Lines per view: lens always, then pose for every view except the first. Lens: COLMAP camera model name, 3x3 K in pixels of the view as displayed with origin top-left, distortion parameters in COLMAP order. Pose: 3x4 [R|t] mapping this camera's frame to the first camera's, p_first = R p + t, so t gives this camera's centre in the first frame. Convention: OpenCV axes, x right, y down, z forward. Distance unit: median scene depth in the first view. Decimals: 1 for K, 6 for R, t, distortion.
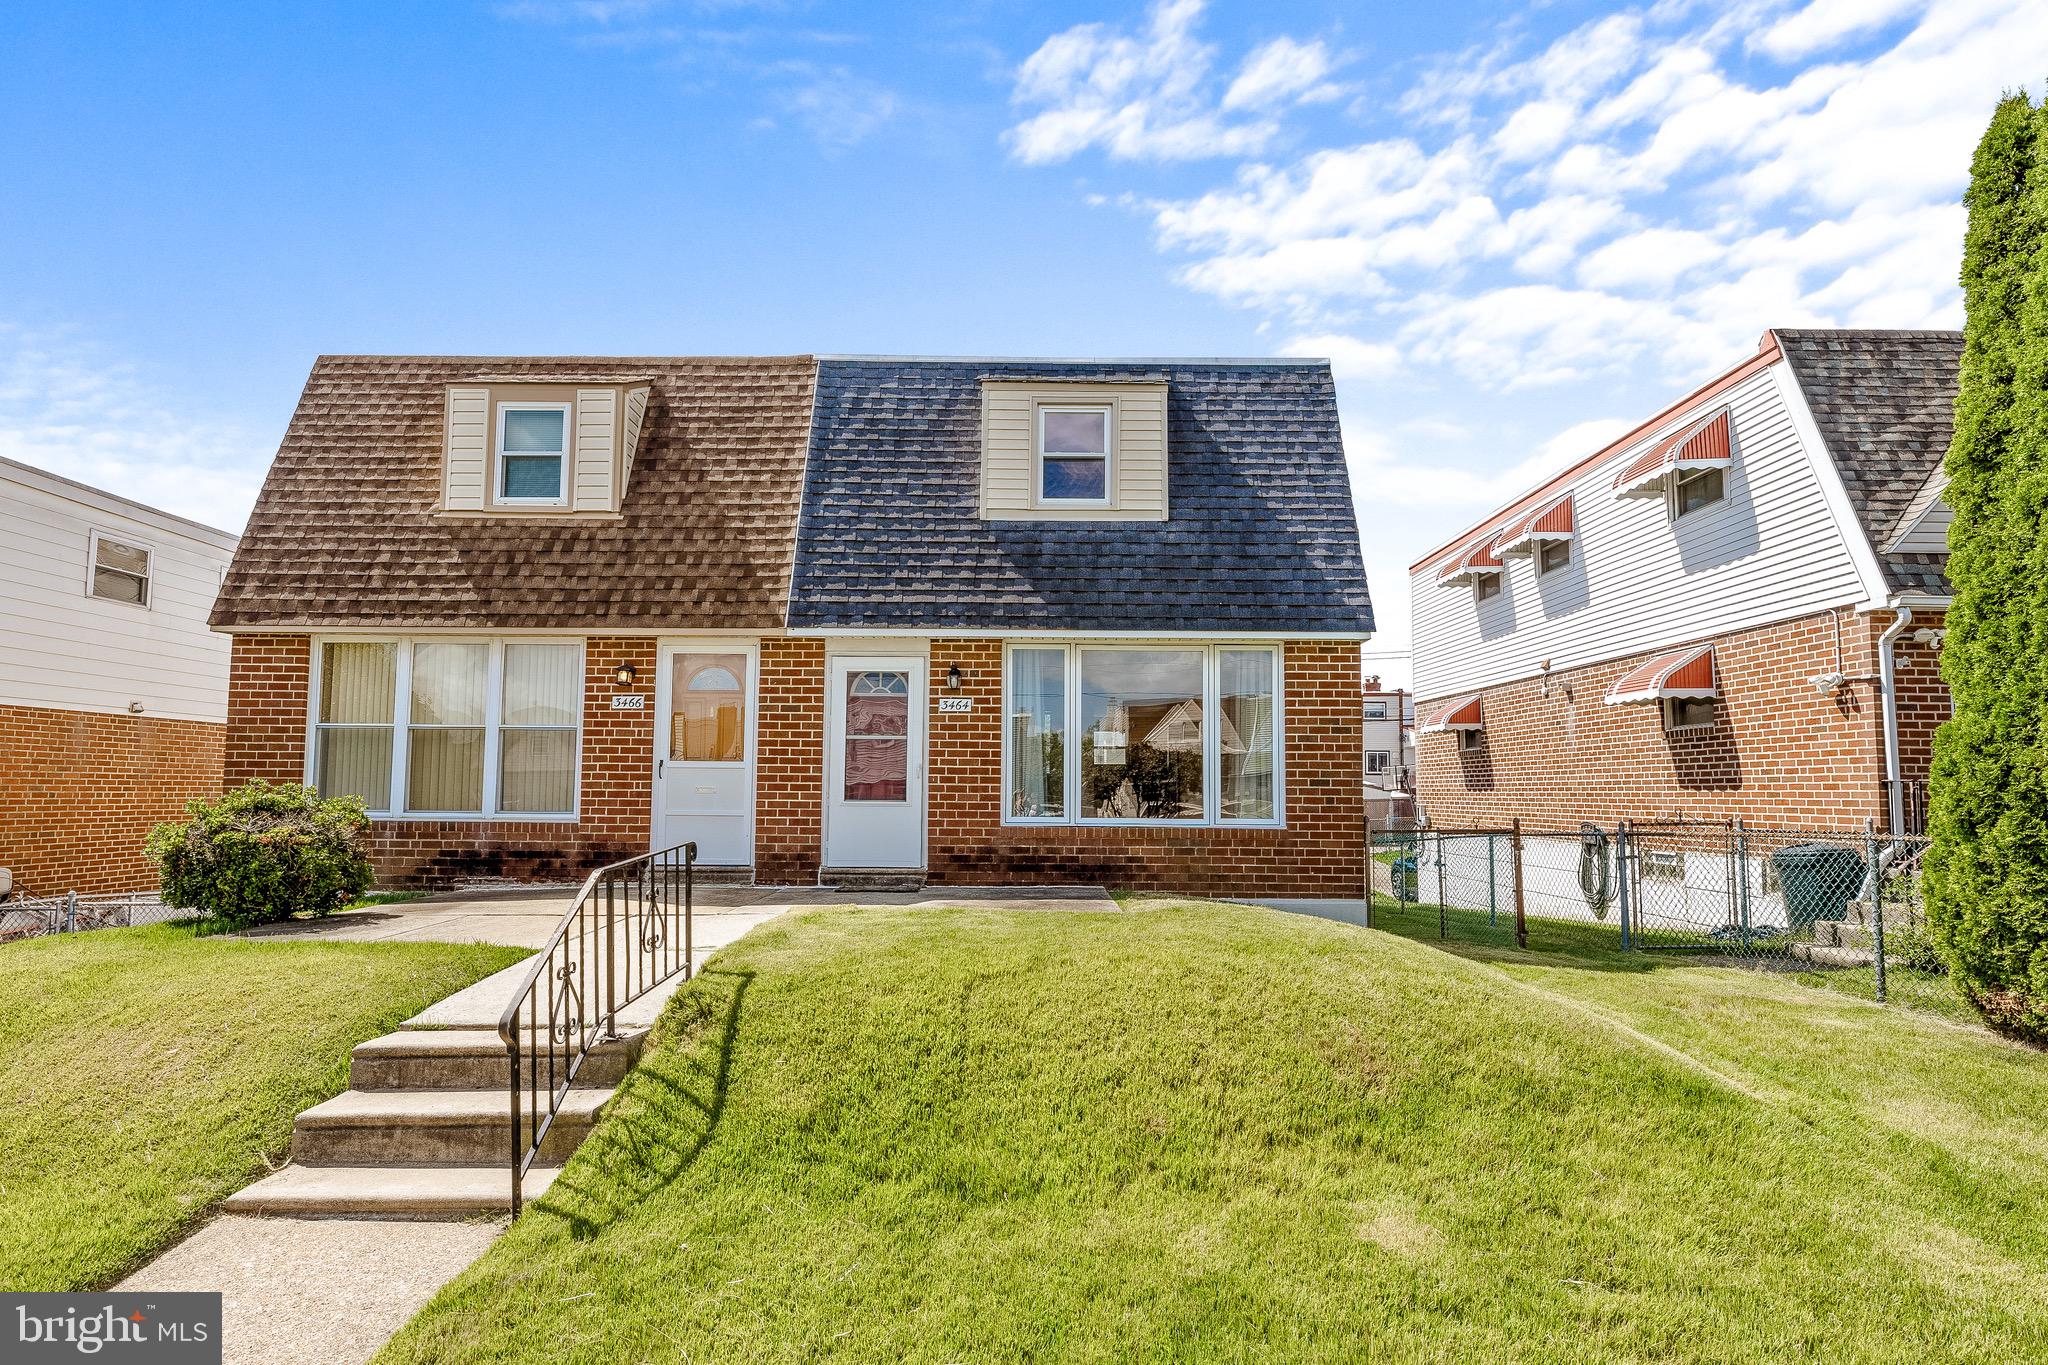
lens RADIAL K [[836.3, 0, 954.5], [0, 836.3, 713.3], [0, 0, 1]] dist [0.001472, -0.000339]
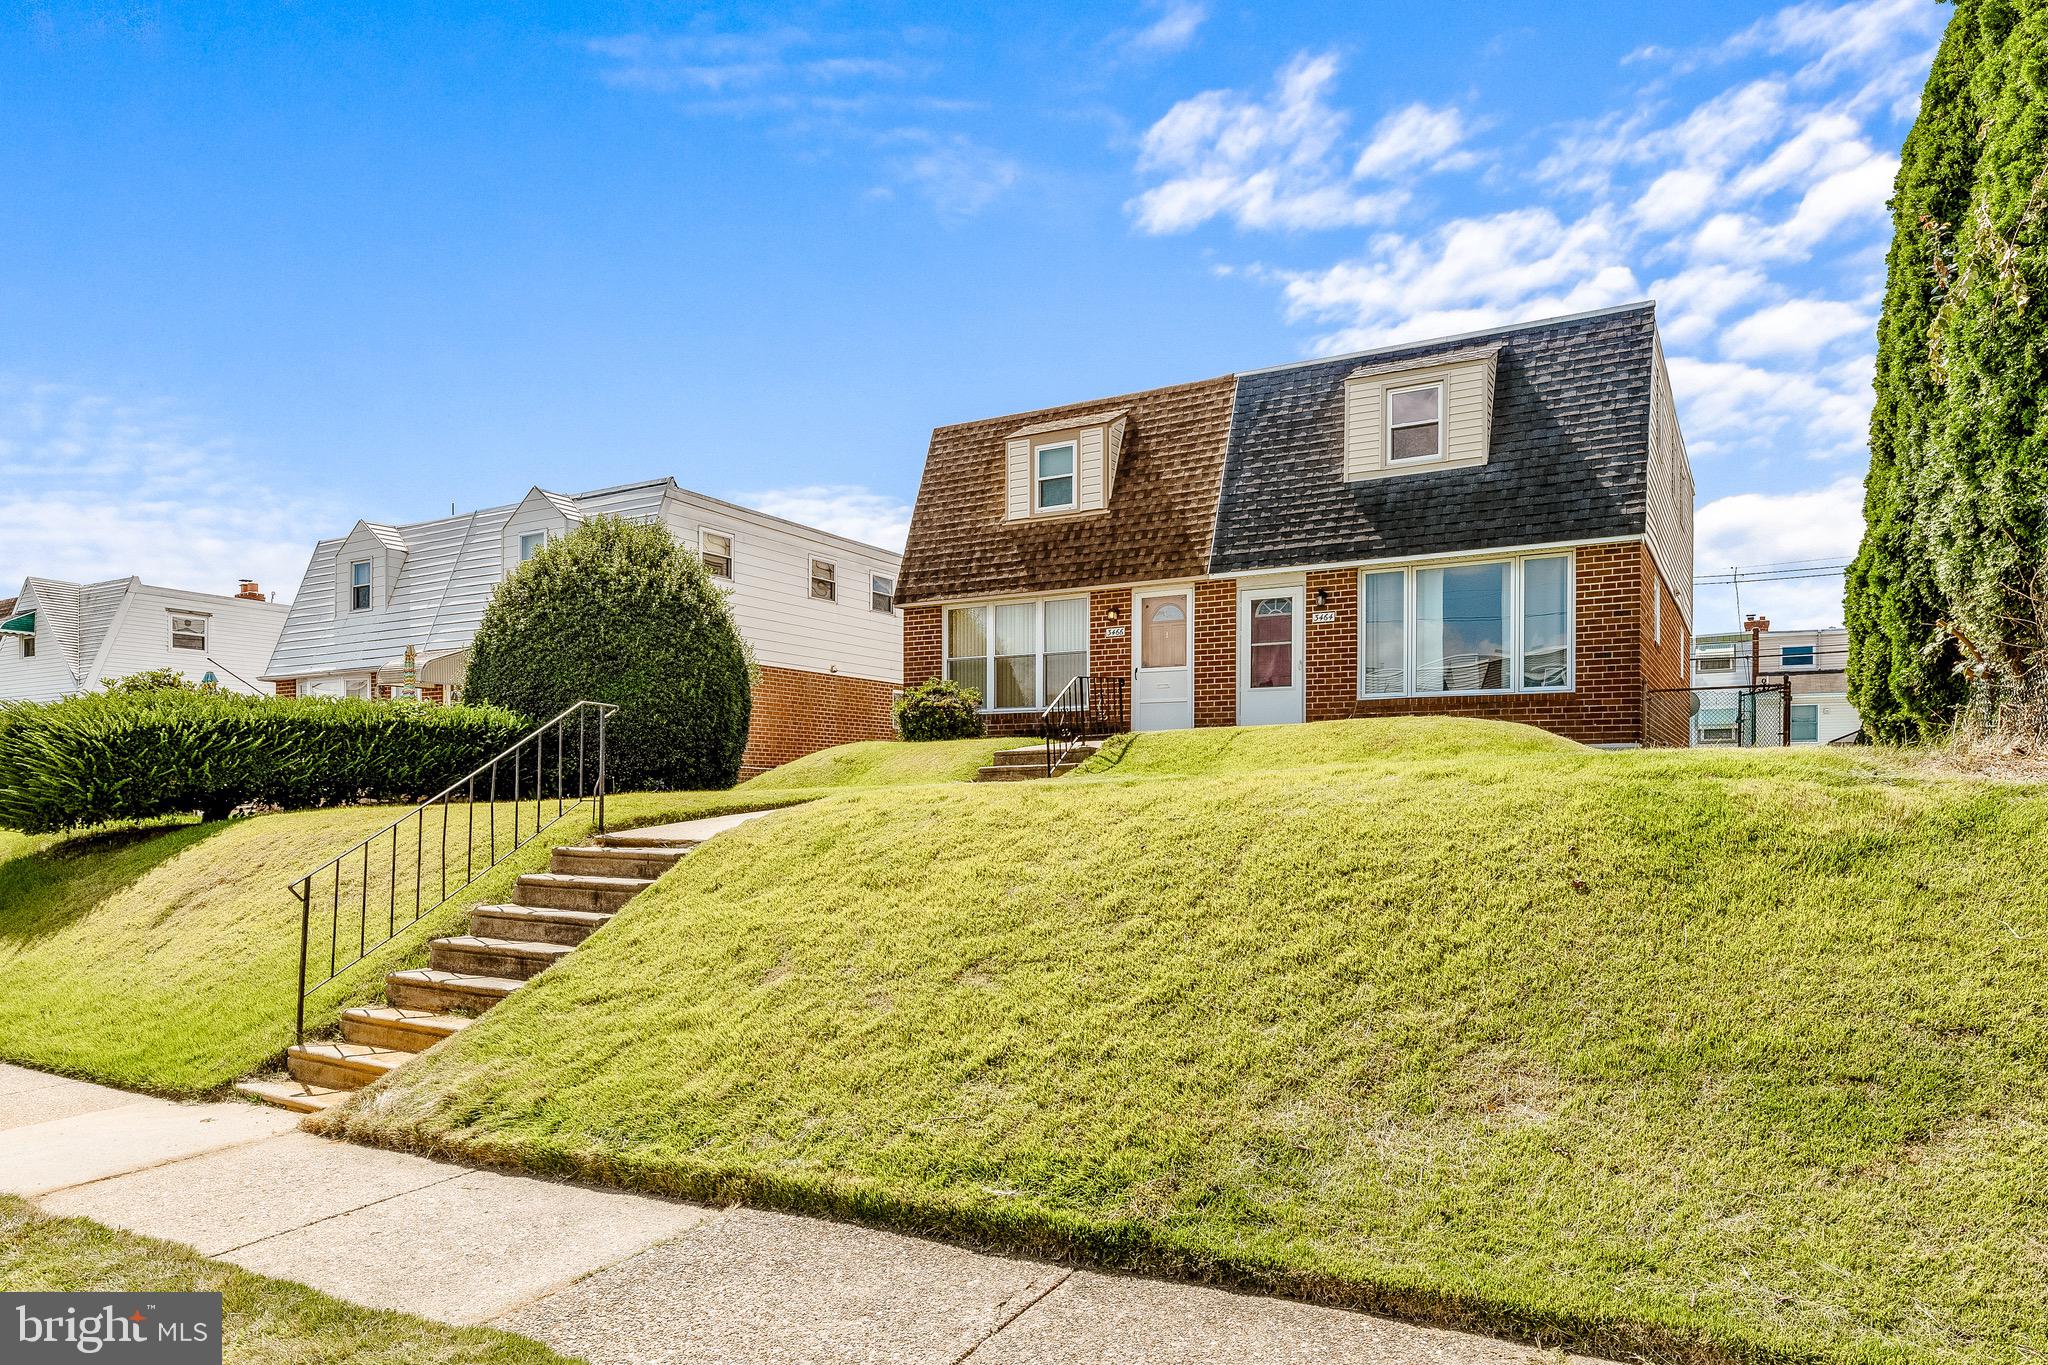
lens RADIAL K [[1243.0, 0, 1024.1], [0, 1243.0, 681.6], [0, 0, 1]] dist [0.005526, 0.000401]
pose [[0.864996, -0.051391, -0.499141, 0.579354], [0.037930, 0.998592, -0.037083, 0.150341], [0.500343, 0.013144, 0.865727, -1.024525]]
